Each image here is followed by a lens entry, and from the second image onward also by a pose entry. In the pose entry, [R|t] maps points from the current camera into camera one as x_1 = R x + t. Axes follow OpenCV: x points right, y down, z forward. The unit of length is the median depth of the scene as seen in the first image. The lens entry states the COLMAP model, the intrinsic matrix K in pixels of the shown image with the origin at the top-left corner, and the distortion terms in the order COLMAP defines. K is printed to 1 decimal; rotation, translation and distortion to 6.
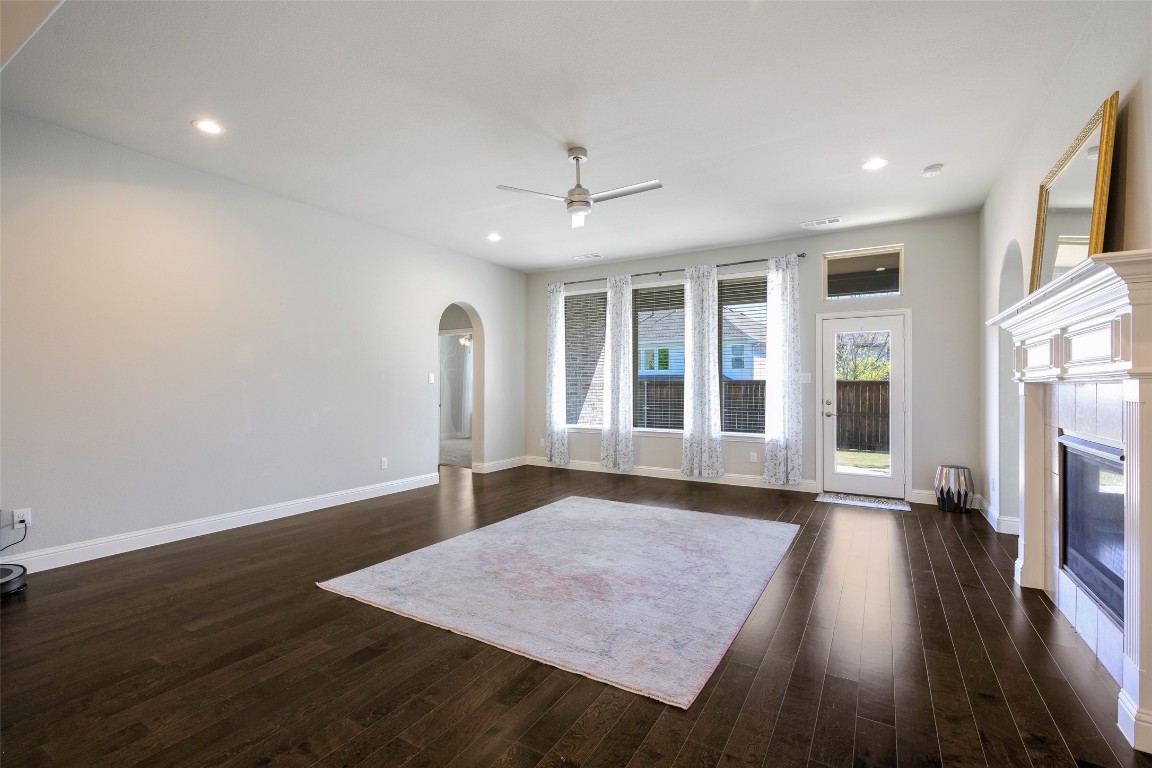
lens RADIAL K [[512.0, 0, 576.0], [0, 512.0, 384.0], [0, 0, 1]] dist [0.000789, 0.000049]
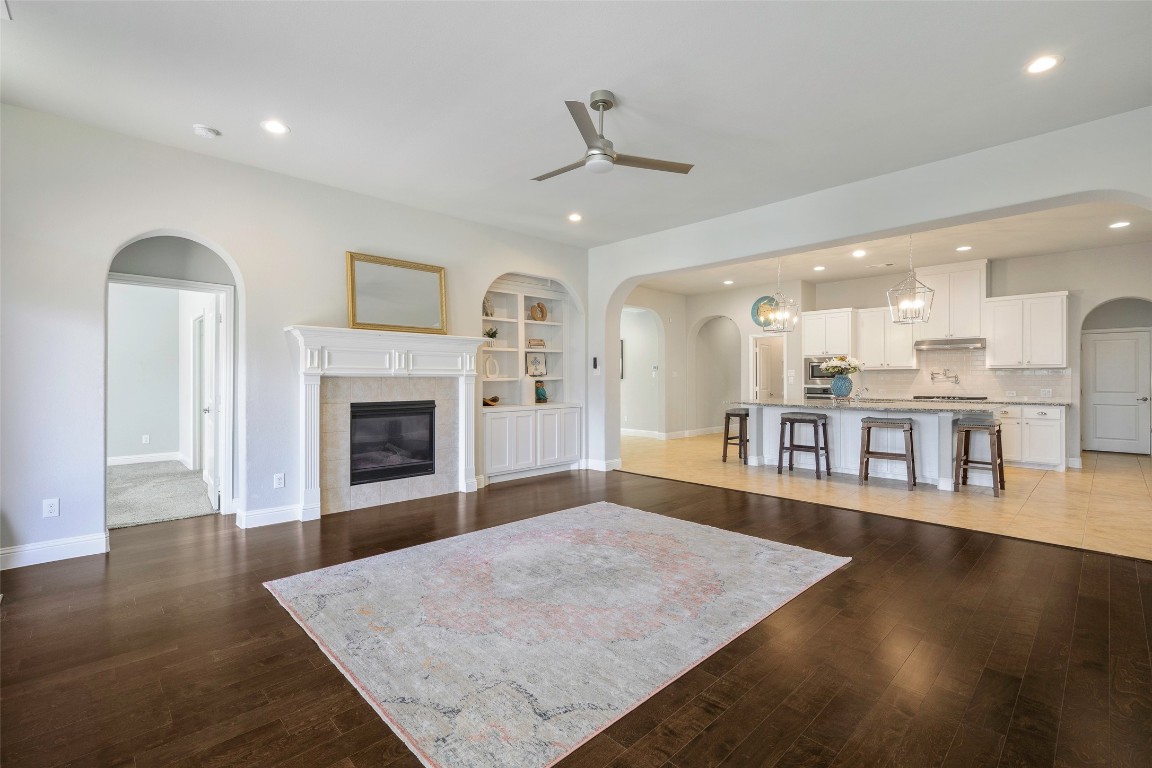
lens RADIAL K [[526.0, 0, 589.1], [0, 526.0, 380.3], [0, 0, 1]] dist [0.001739, 0.000428]
pose [[-0.969002, -0.004426, 0.247011, -0.121220], [-0.005214, 0.999983, -0.002538, 0.005033], [-0.246996, -0.003747, -0.969009, 1.170964]]
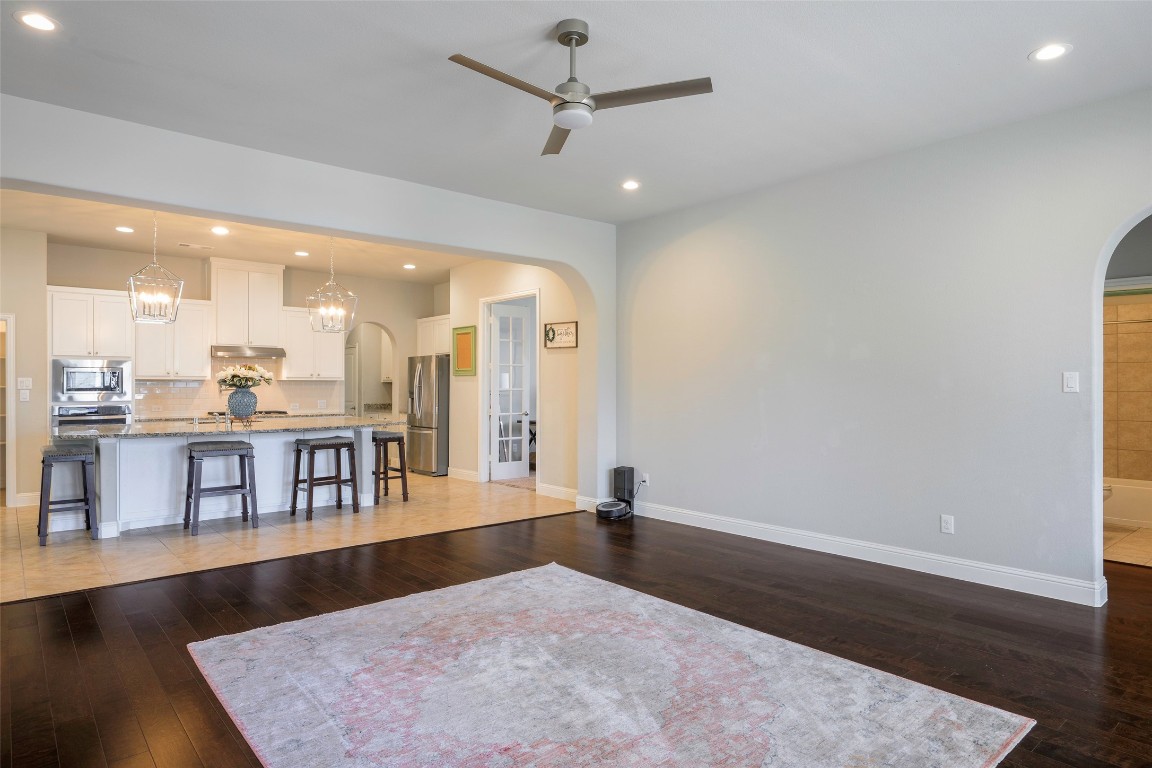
lens RADIAL K [[657.3, 0, 576.0], [0, 657.3, 384.0], [0, 0, 1]] dist [-0.005324, 0.000068]
pose [[-0.318592, -0.007441, -0.947863, 0.483702], [0.005850, 0.999935, -0.009816, -0.005166], [0.947874, -0.008672, -0.318527, 0.801690]]
